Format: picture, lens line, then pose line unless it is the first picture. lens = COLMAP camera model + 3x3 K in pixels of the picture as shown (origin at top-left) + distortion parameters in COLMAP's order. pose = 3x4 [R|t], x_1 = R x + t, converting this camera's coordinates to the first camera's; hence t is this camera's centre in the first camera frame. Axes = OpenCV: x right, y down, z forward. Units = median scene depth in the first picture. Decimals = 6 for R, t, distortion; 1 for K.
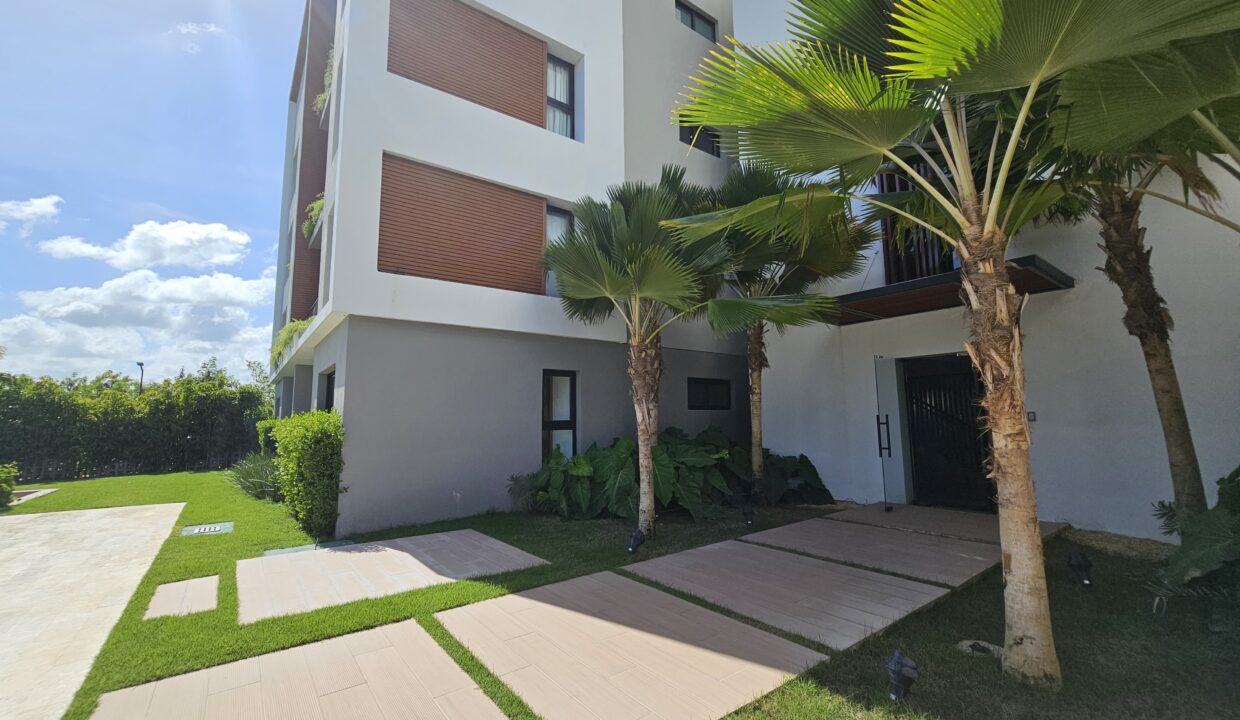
lens RADIAL K [[507.1, 0, 620.0], [0, 507.1, 360.0], [0, 0, 1]] dist [-0.006554, 0.000265]
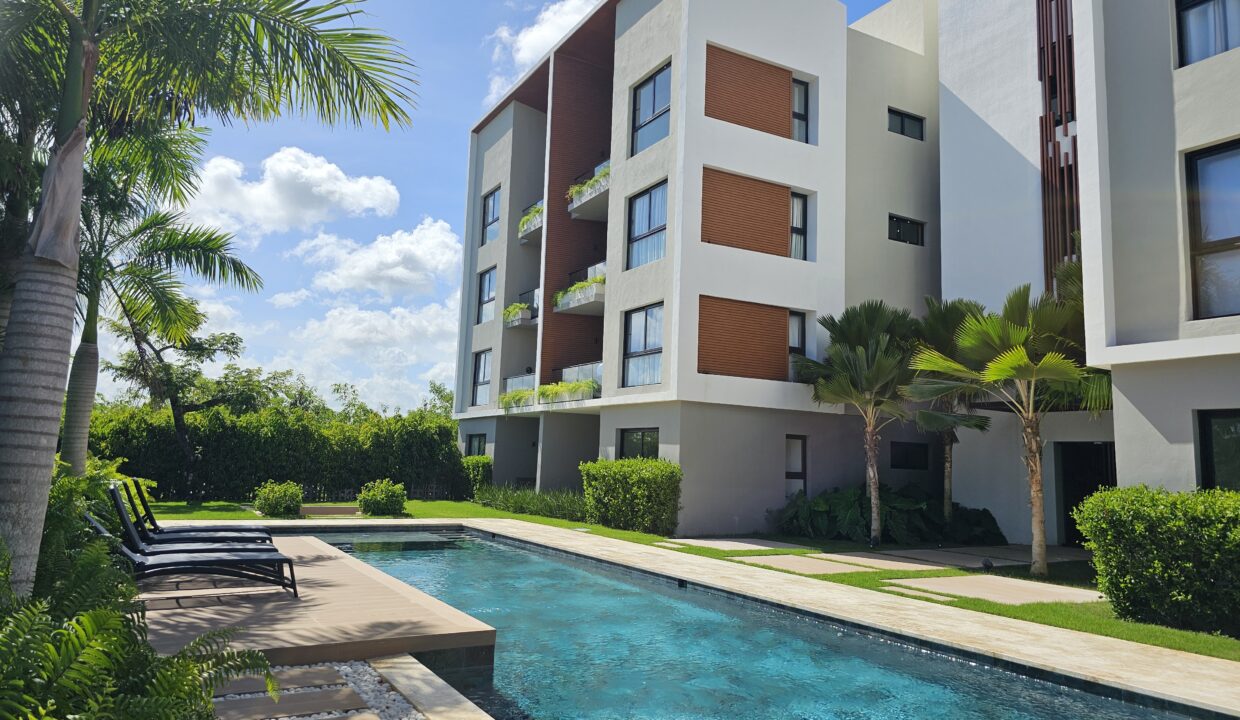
lens RADIAL K [[764.0, 0, 620.0], [0, 764.0, 360.0], [0, 0, 1]] dist [-0.000338, -0.000252]
pose [[0.985091, 0.030160, -0.169367, -0.278421], [-0.033265, 0.999326, -0.015524, -0.152367], [0.168785, 0.020926, 0.985431, -1.253591]]
